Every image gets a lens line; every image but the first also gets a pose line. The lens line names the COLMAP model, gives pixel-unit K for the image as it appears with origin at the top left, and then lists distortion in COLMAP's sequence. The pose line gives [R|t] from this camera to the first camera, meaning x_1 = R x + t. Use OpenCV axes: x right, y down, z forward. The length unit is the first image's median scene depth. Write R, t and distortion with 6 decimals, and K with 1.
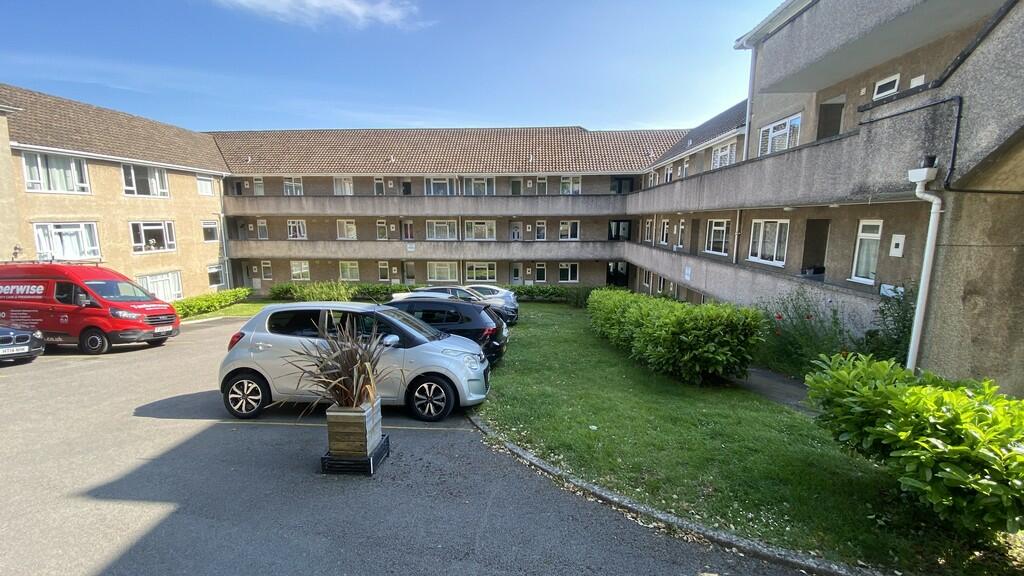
lens RADIAL K [[406.9, 0, 512.0], [0, 406.9, 288.0], [0, 0, 1]] dist [0.033195, -0.030514]
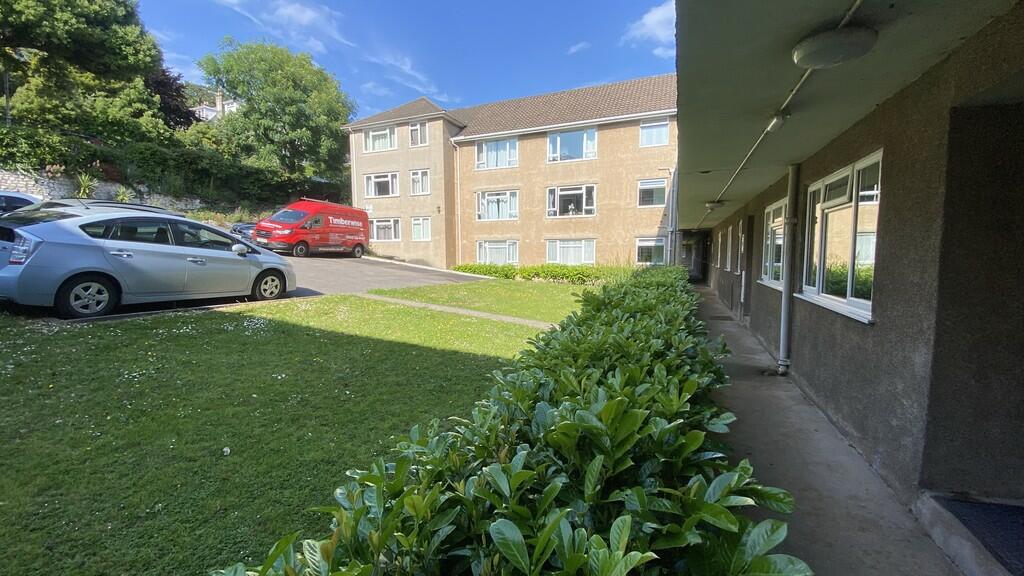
lens RADIAL K [[406.9, 0, 512.0], [0, 406.9, 288.0], [0, 0, 1]] dist [0.033195, -0.030514]
pose [[-0.317683, 0.130619, -0.939157, 0.122703], [-0.126036, 0.975860, 0.178358, -0.078949], [0.939783, 0.175029, -0.293551, 1.183746]]
